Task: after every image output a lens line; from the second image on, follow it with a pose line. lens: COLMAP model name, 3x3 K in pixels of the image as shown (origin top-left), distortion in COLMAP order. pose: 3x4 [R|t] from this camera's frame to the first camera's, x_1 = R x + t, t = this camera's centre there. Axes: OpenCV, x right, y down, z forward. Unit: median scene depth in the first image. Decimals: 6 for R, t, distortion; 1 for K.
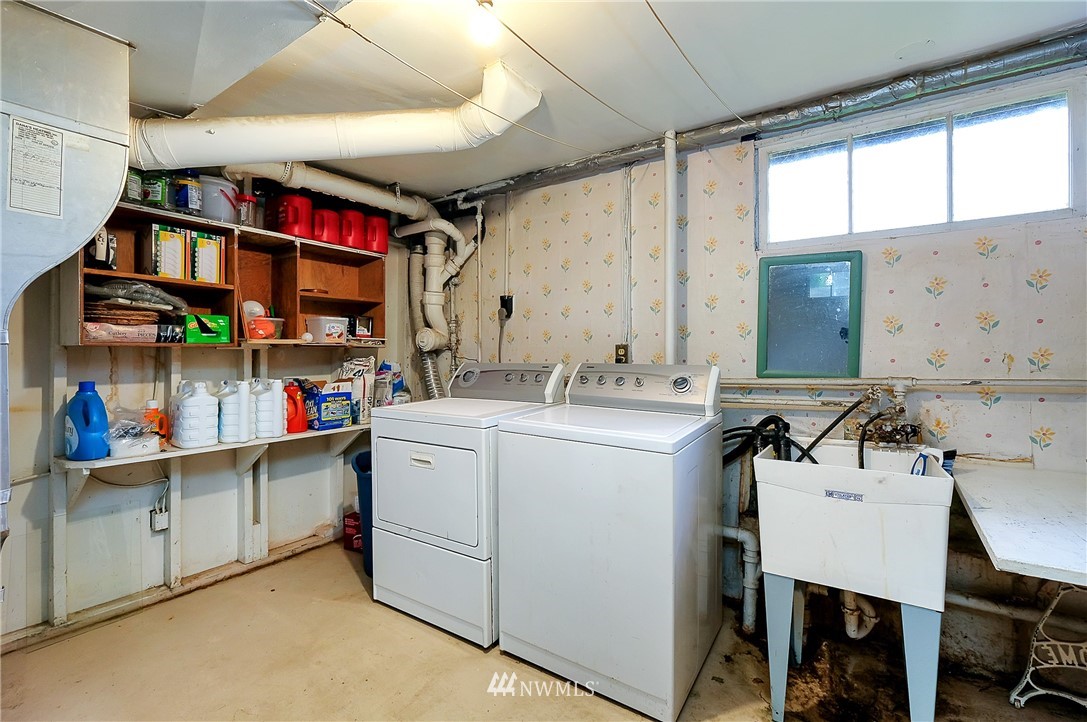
lens RADIAL K [[486.3, 0, 542.3], [0, 486.3, 345.5], [0, 0, 1]] dist [0.000302, -0.000152]
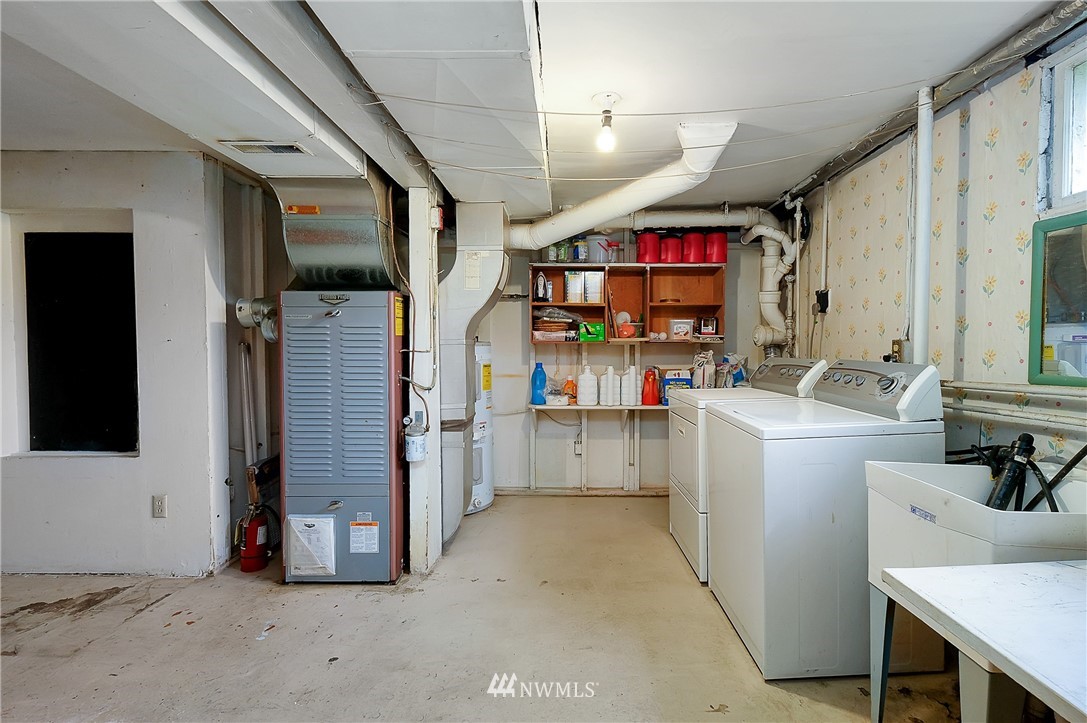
lens RADIAL K [[486.3, 0, 542.3], [0, 486.3, 346.0], [0, 0, 1]] dist [0.000302, -0.000152]
pose [[0.566836, 0.001619, -0.823829, 0.506031], [0.011114, 0.999892, 0.009612, -0.005978], [0.823756, -0.014604, 0.566757, -0.032949]]
